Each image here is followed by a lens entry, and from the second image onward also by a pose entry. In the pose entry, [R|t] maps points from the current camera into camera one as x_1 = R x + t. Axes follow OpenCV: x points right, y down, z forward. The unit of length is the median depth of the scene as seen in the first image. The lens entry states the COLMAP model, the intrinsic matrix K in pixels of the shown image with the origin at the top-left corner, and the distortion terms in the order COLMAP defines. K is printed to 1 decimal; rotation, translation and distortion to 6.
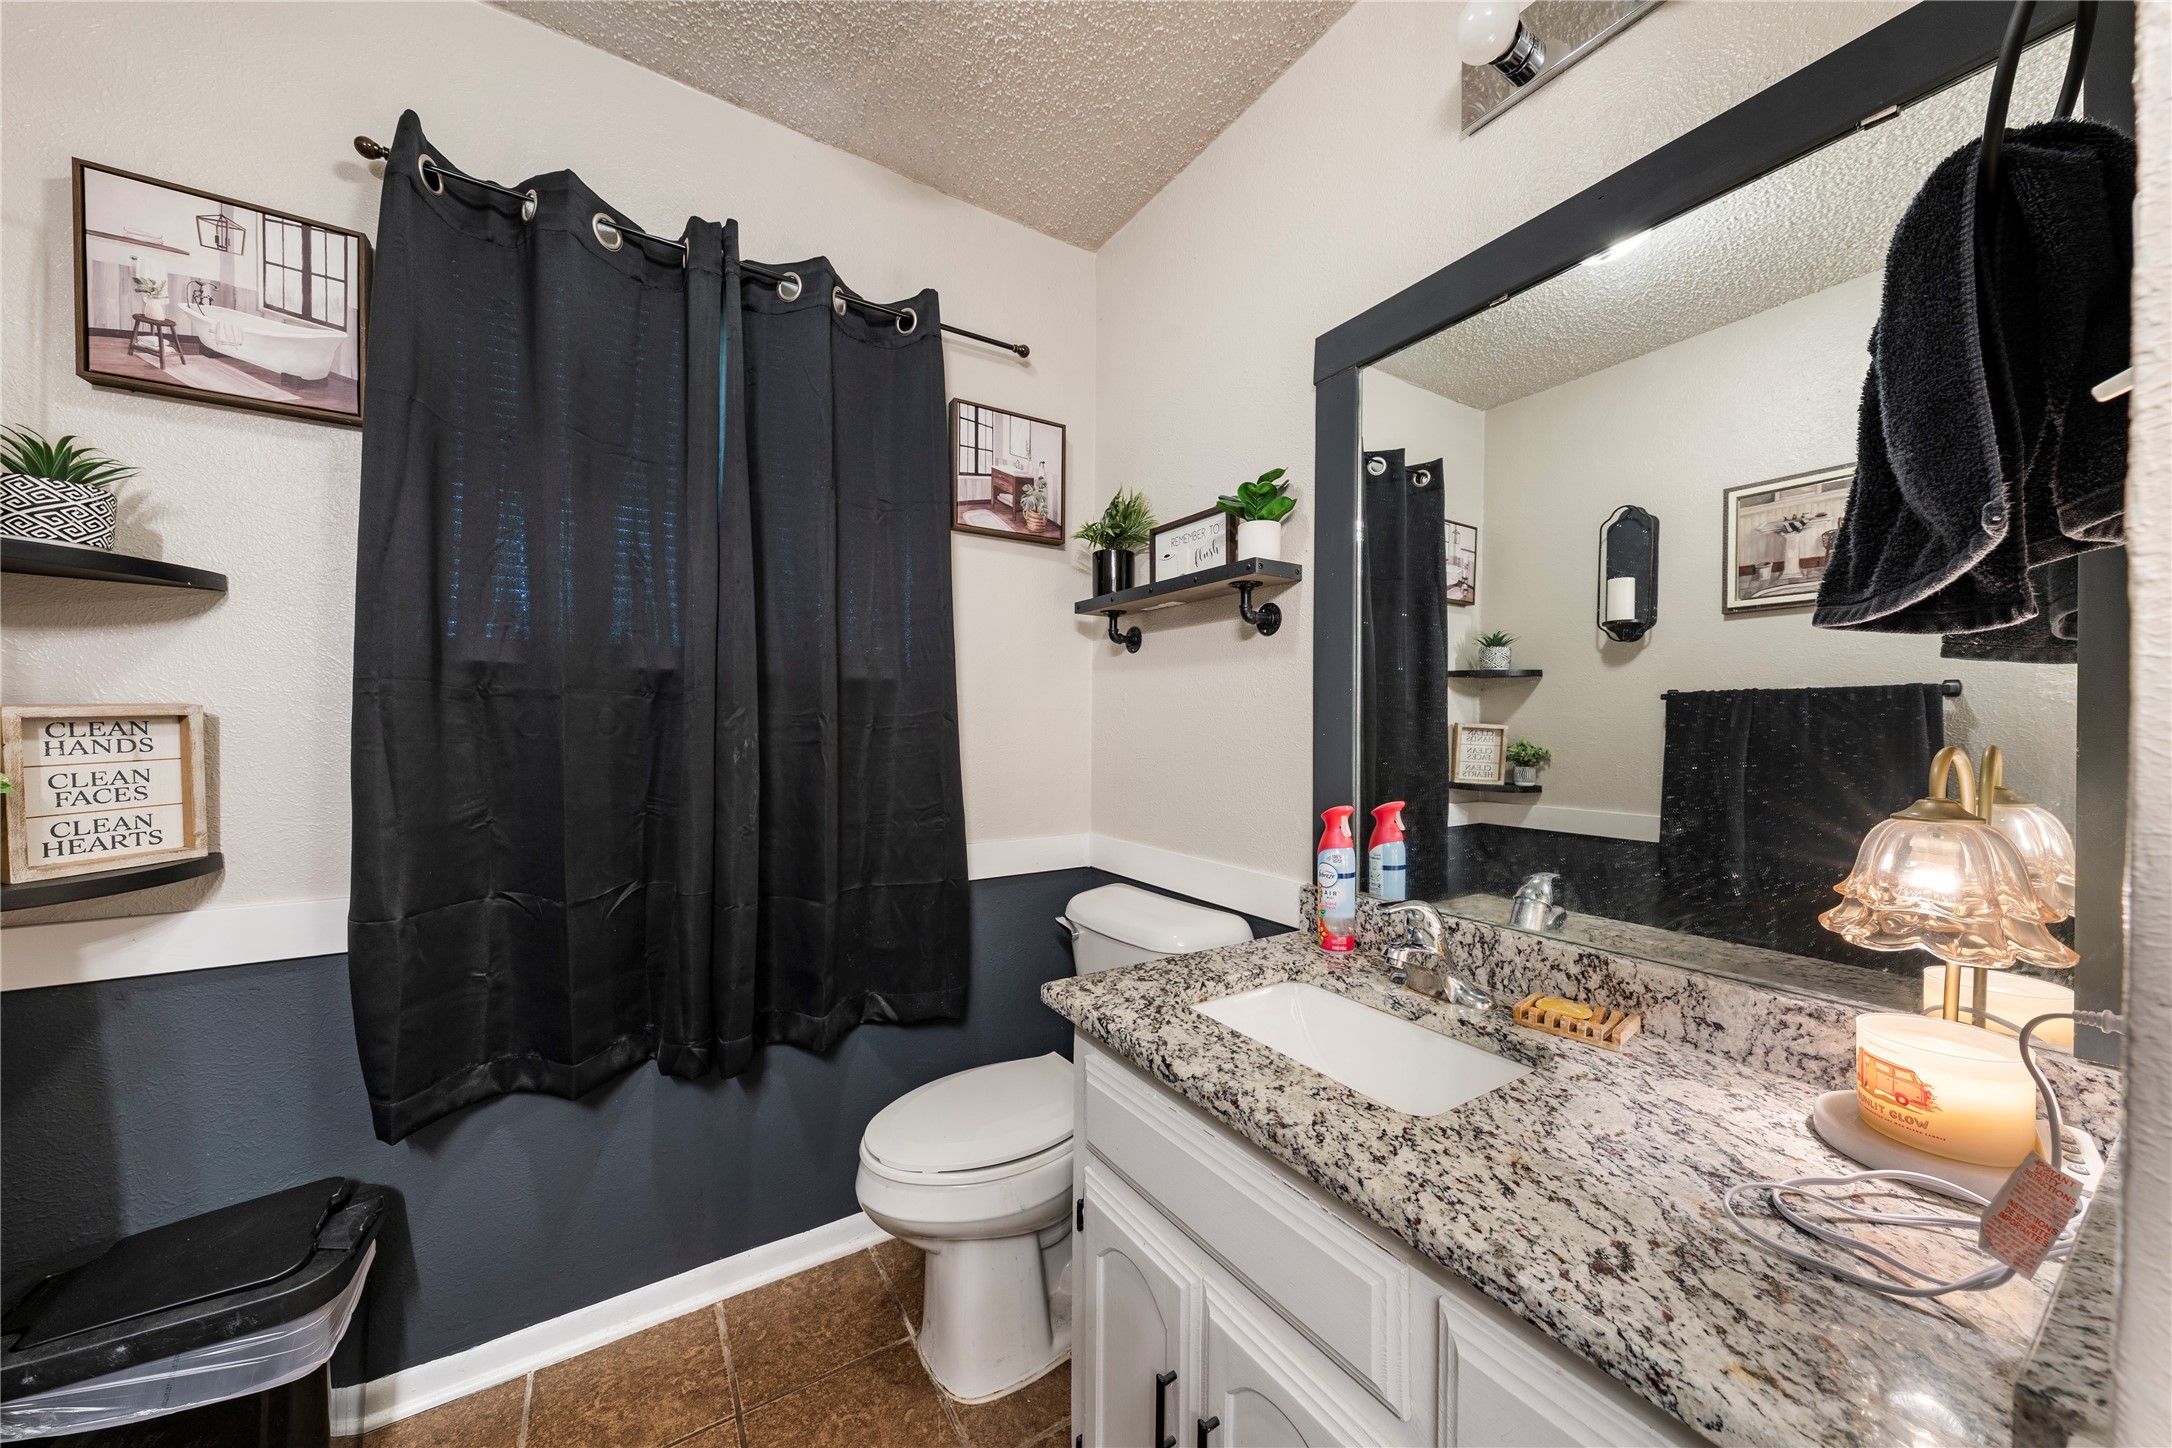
lens RADIAL K [[752.6, 0, 1086.3], [0, 752.6, 734.6], [0, 0, 1]] dist [-0.004096, 0.000643]
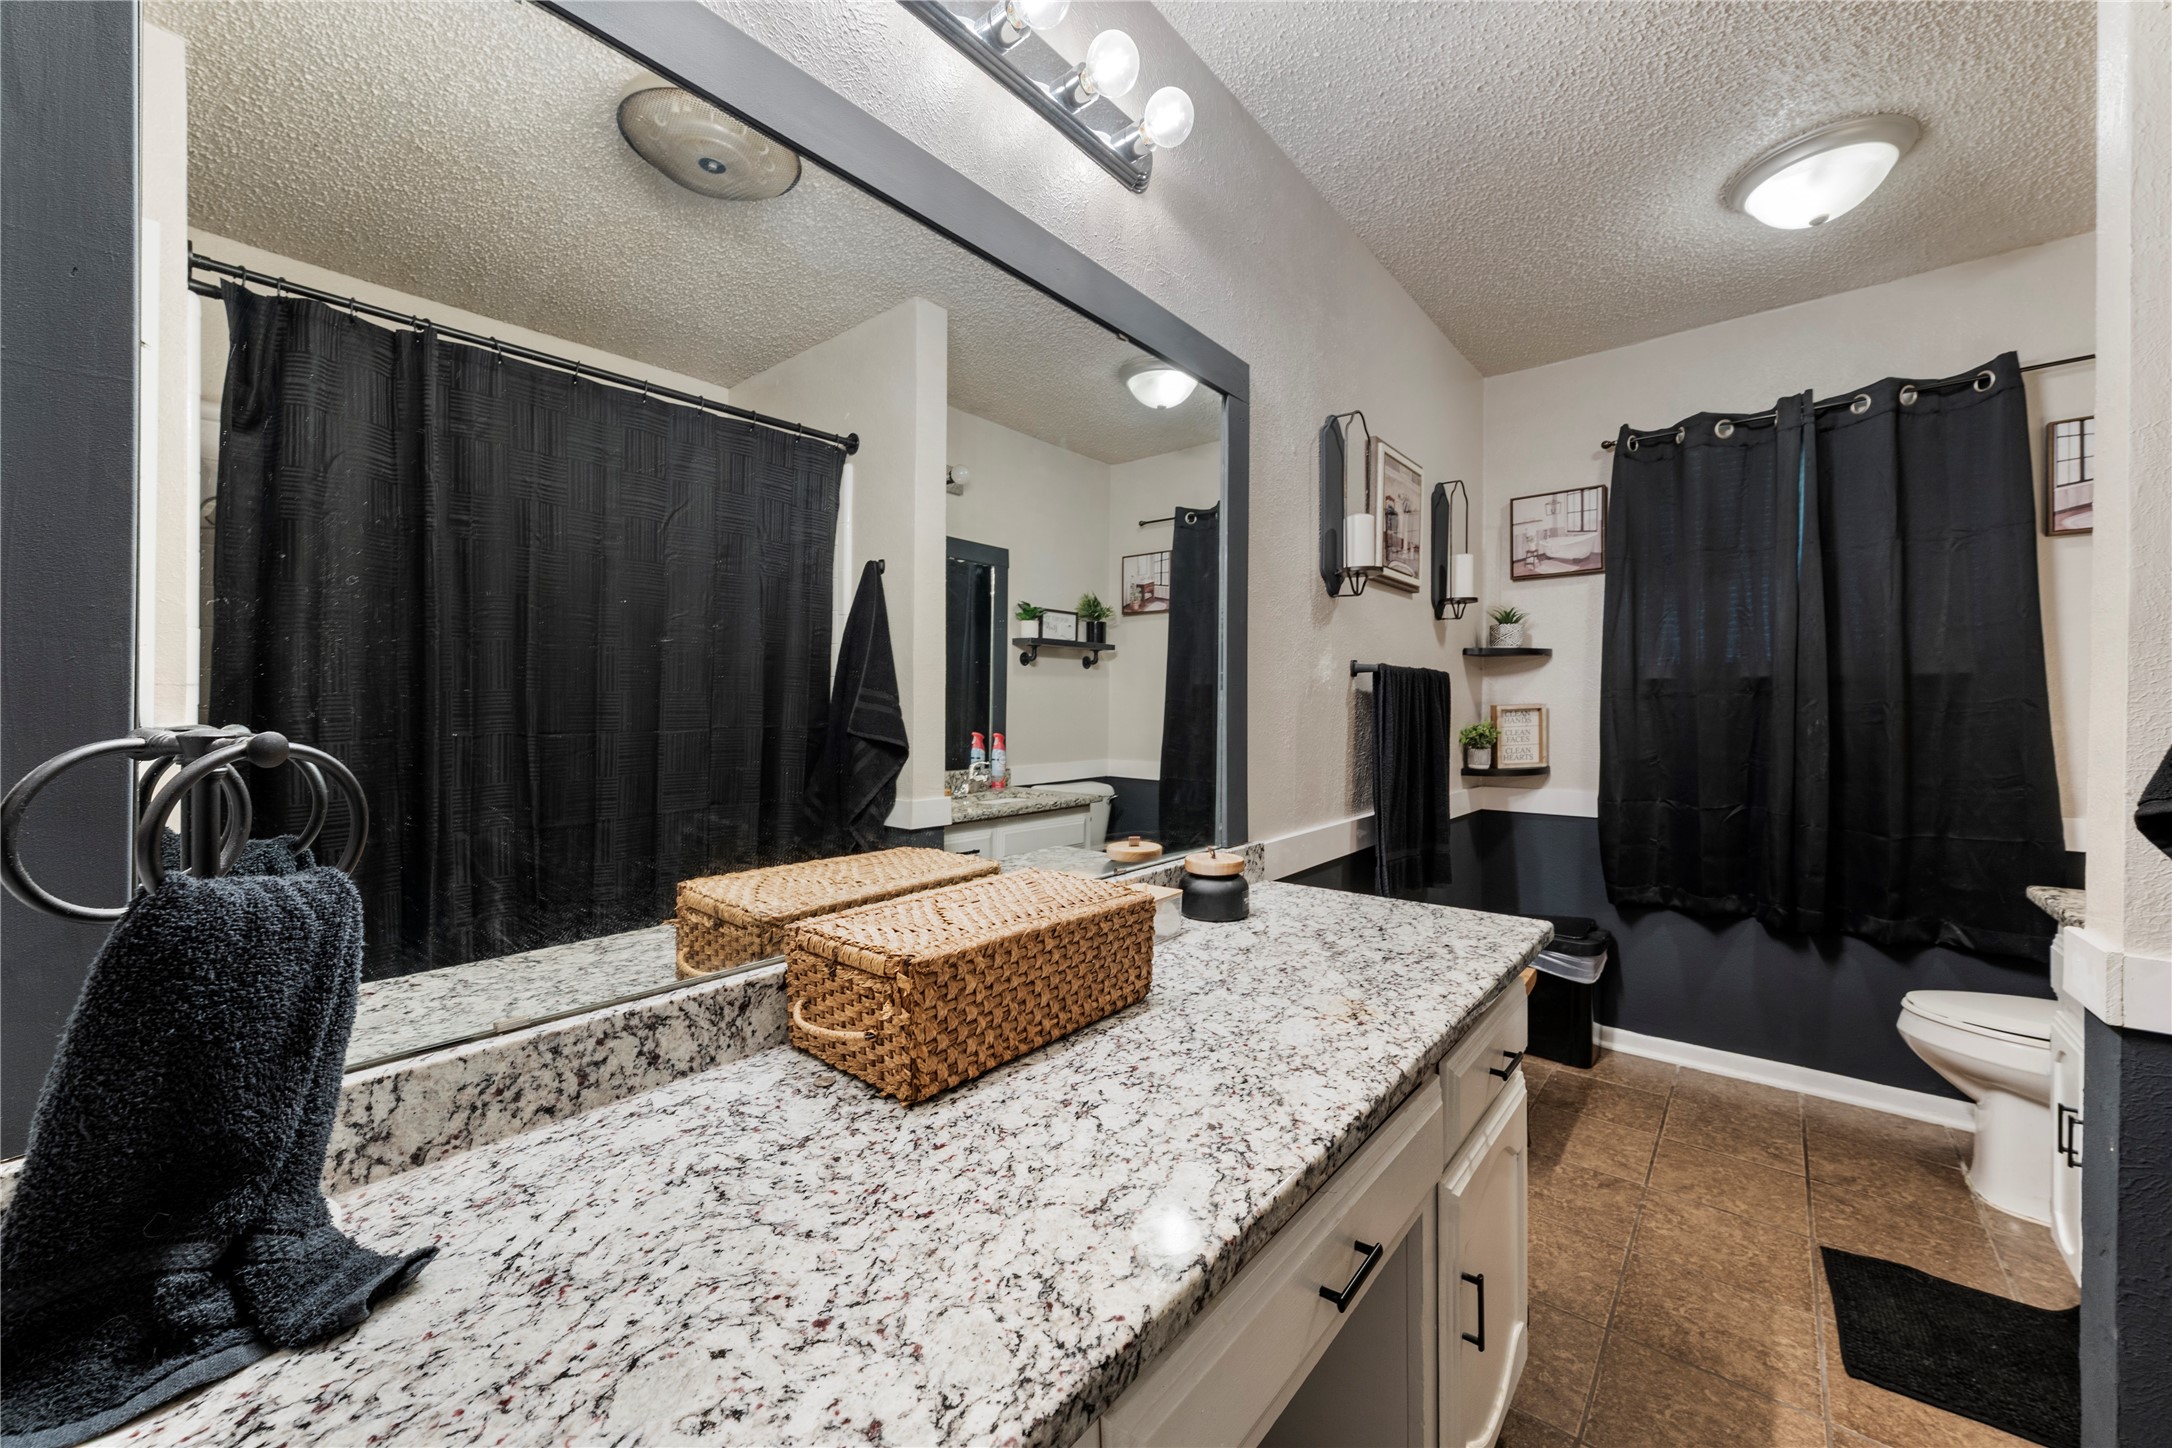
lens RADIAL K [[848.6, 0, 1085.7], [0, 848.6, 713.6], [0, 0, 1]] dist [0.005988, -0.000268]
pose [[0.324534, -0.002376, -0.945871, 0.748318], [-0.005945, 0.999972, -0.004552, 0.011332], [0.945855, 0.007100, 0.324510, -1.037867]]
